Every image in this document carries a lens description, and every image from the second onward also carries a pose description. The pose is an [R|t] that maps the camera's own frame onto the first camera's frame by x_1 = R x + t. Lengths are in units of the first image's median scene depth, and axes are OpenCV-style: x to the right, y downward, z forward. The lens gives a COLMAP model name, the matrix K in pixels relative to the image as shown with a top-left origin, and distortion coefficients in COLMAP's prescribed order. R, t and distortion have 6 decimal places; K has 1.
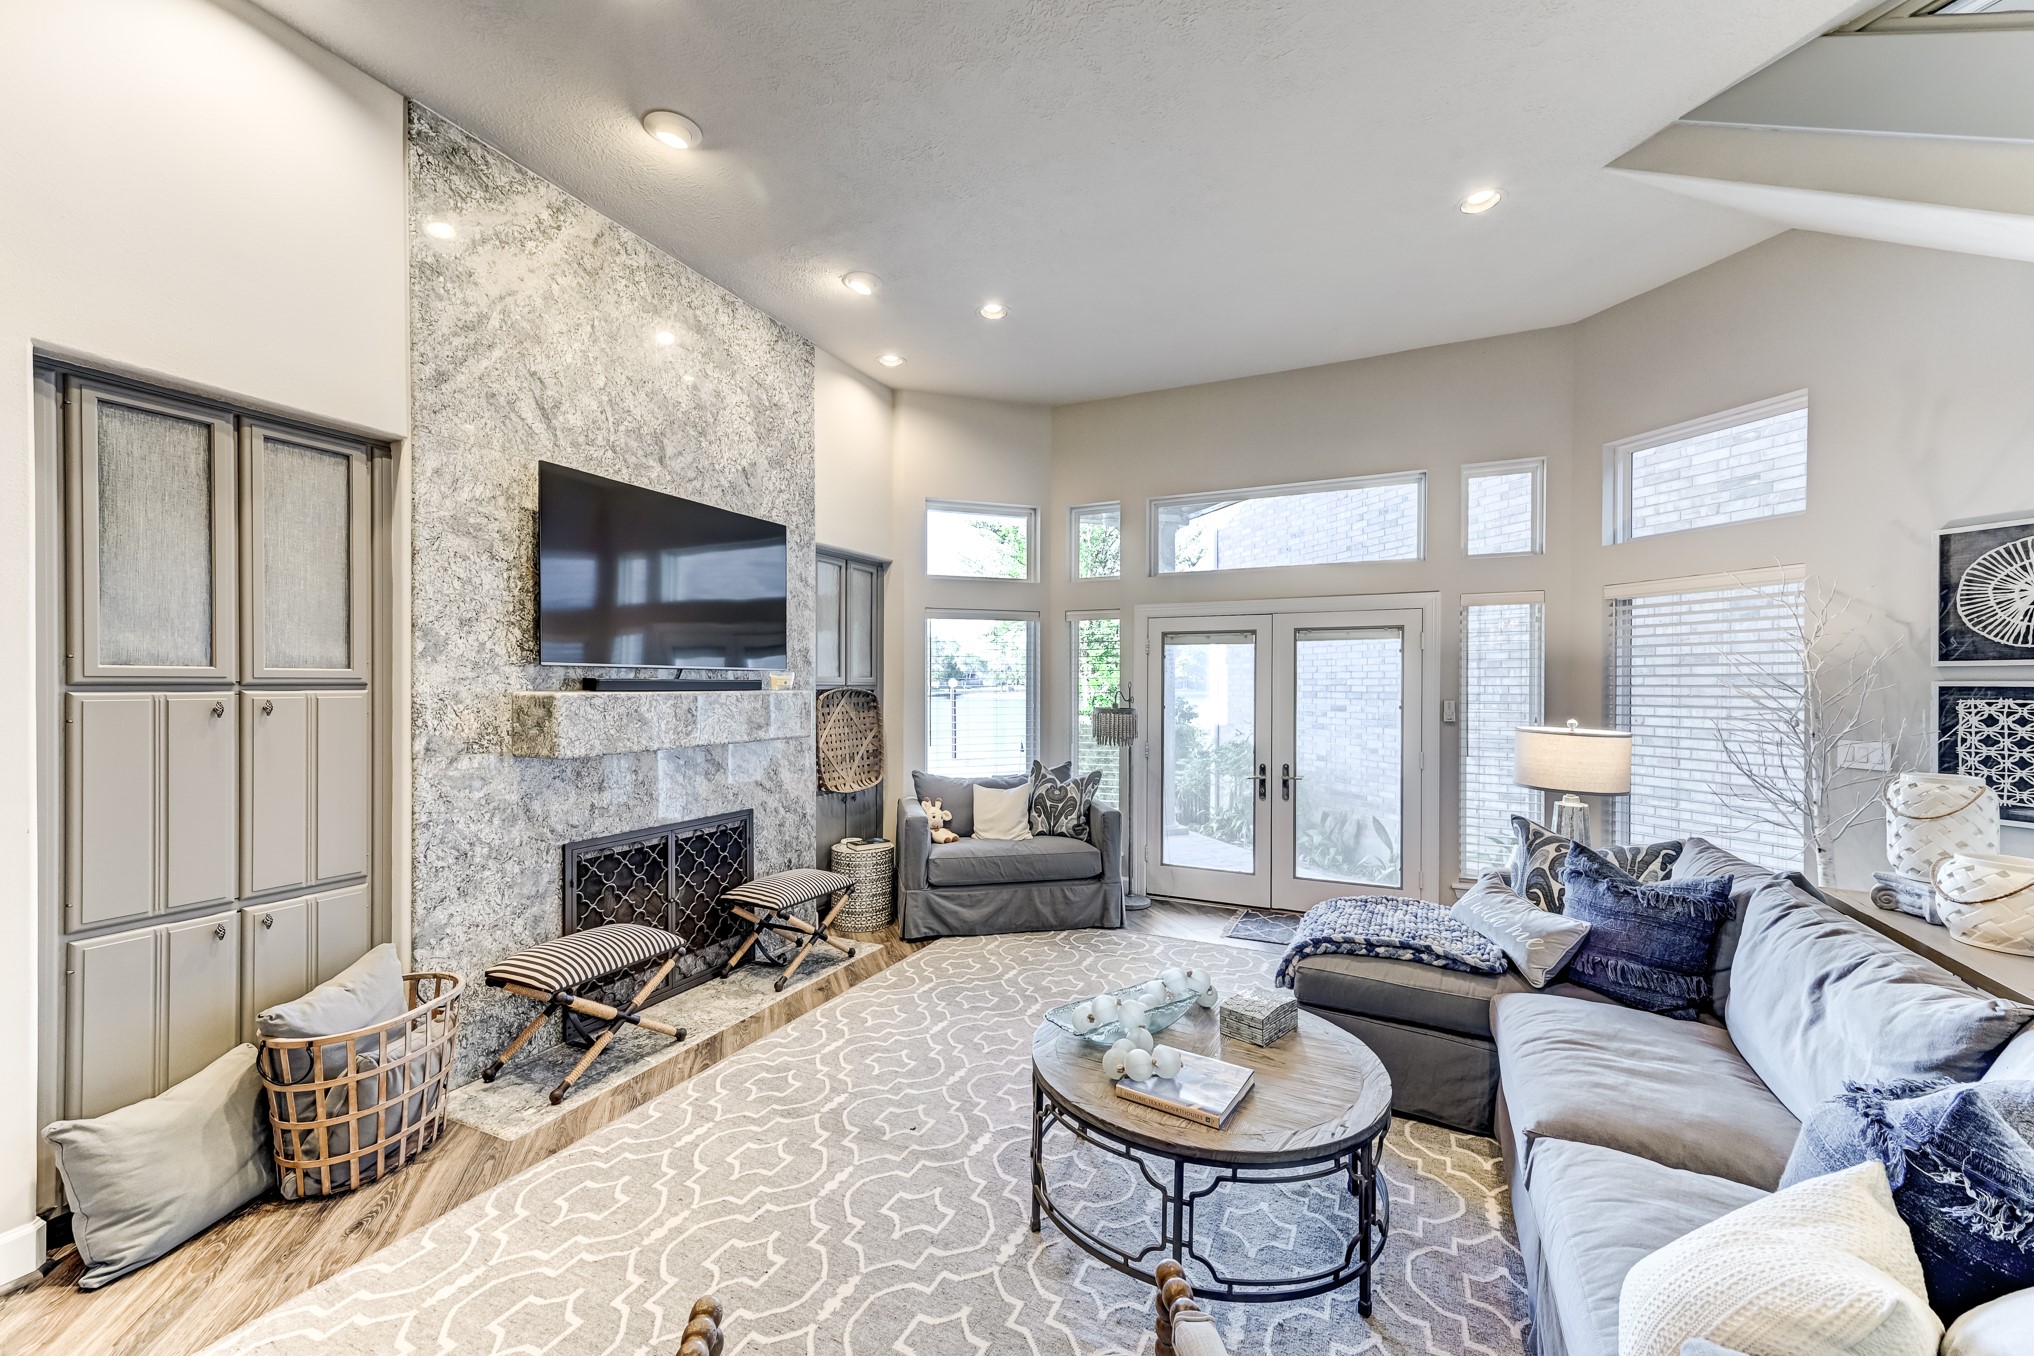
lens RADIAL K [[787.2, 0, 1011.5], [0, 787.2, 671.6], [0, 0, 1]] dist [0.008330, 0.000505]
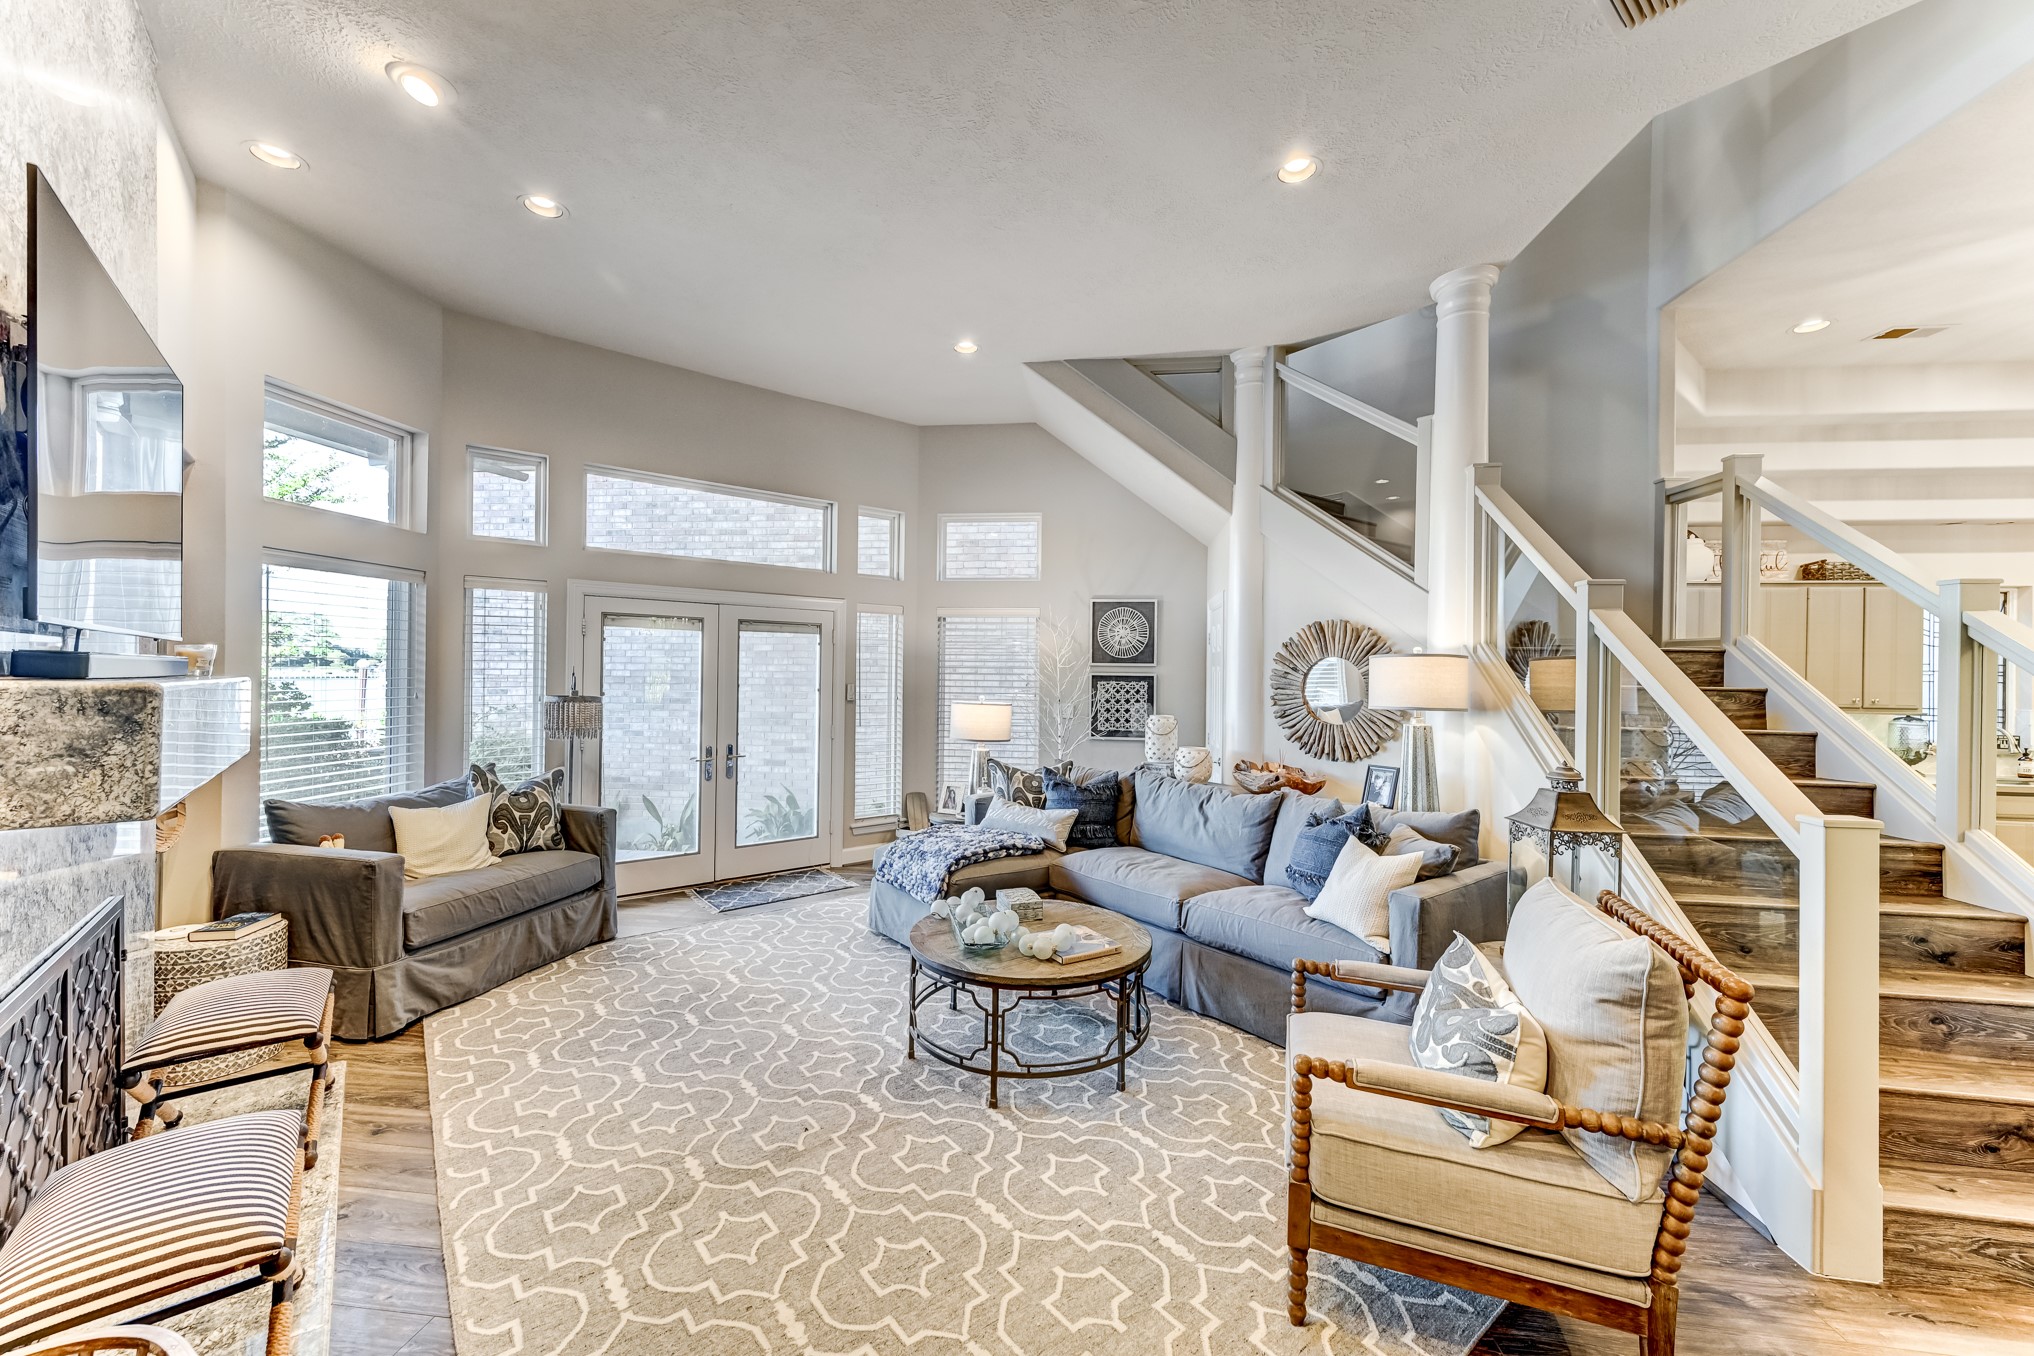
lens RADIAL K [[790.6, 0, 1010.6], [0, 790.6, 656.6], [0, 0, 1]] dist [-0.000202, 0.000005]
pose [[0.430118, 0.023643, 0.902463, -0.497327], [-0.025547, 0.999575, -0.014011, 0.002839], [-0.902411, -0.017029, 0.430540, 0.200238]]
